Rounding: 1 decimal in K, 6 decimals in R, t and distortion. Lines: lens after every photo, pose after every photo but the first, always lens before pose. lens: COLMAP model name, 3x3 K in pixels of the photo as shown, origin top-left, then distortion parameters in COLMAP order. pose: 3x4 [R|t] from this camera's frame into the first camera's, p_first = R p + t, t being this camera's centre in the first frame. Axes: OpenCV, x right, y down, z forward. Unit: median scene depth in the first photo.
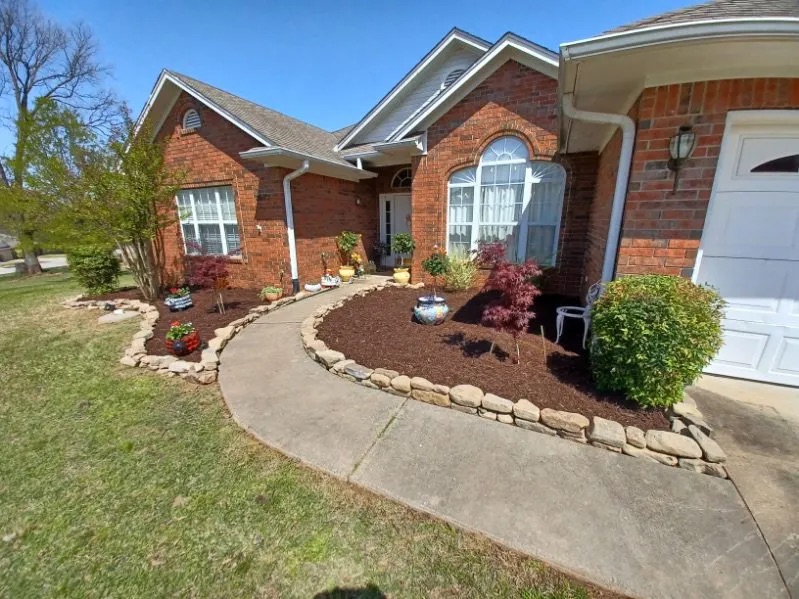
lens RADIAL K [[317.5, 0, 401.0], [0, 317.5, 300.5], [0, 0, 1]] dist [0.000823, -0.001311]
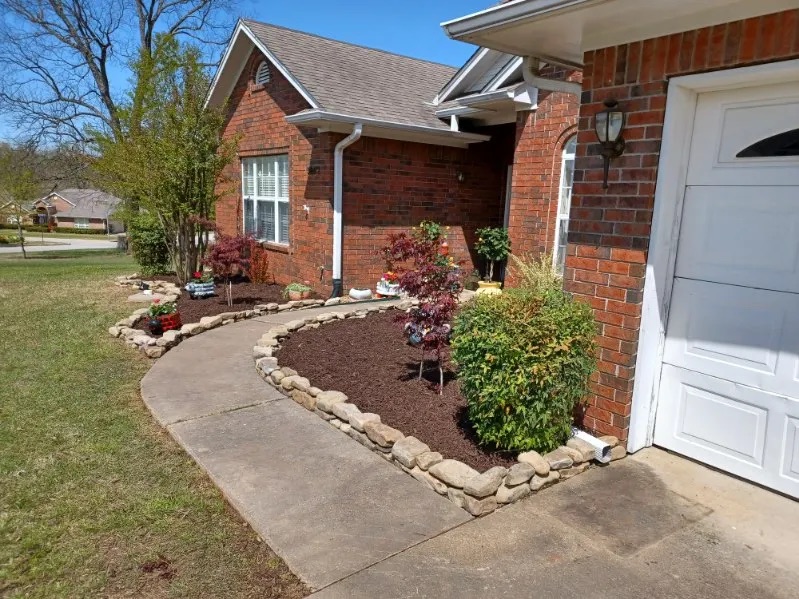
lens RADIAL K [[590.7, 0, 397.8], [0, 590.7, 304.3], [0, 0, 1]] dist [0.054280, 0.005971]
pose [[0.888654, 0.119964, -0.442610, 0.446508], [-0.154123, 0.987164, -0.041883, 0.028941], [0.431904, 0.105436, 0.895736, -0.181573]]
